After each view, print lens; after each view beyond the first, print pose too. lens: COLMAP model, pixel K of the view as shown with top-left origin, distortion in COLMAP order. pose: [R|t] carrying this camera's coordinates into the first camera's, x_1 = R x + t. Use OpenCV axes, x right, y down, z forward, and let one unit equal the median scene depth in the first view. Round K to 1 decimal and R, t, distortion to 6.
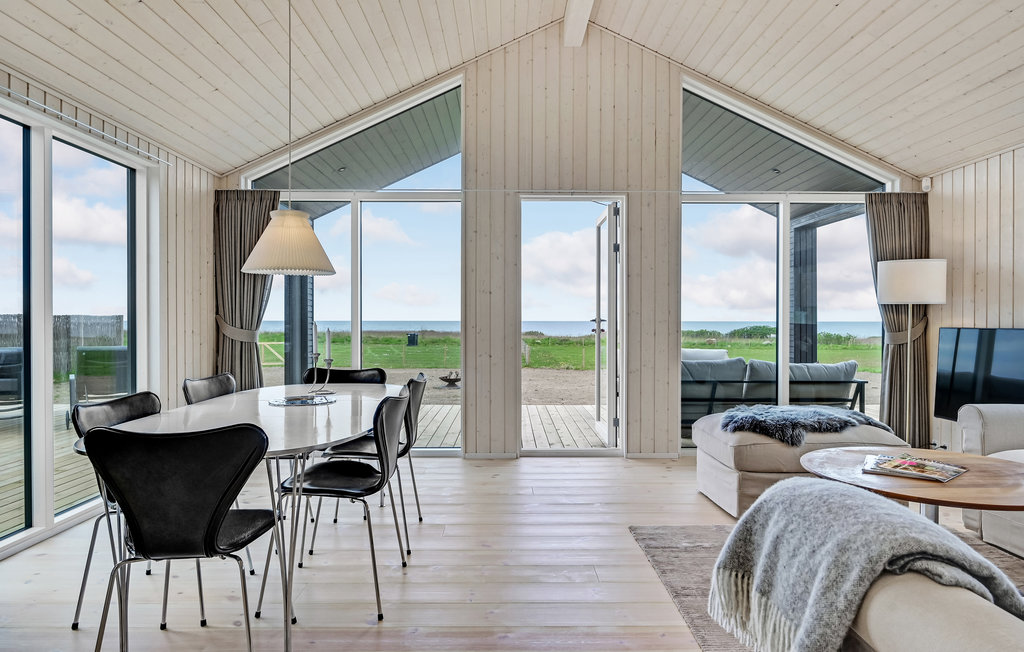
lens RADIAL K [[639.1, 0, 511.9], [0, 639.1, 324.9], [0, 0, 1]] dist [-0.006546, -0.000993]
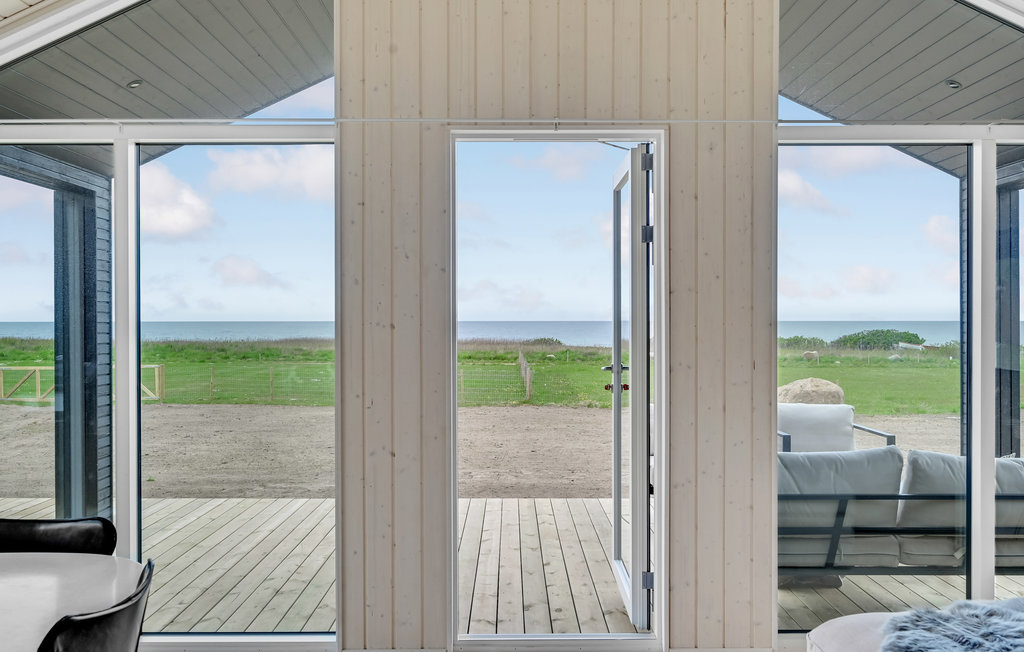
lens RADIAL K [[931.3, 0, 512.9], [0, 931.3, 324.8], [0, 0, 1]] dist [-0.000481, -0.017727]
pose [[0.999985, -0.002544, -0.004822, 0.059235], [0.002536, 0.999995, -0.001655, -0.047016], [0.004826, 0.001643, 0.999987, 0.259139]]
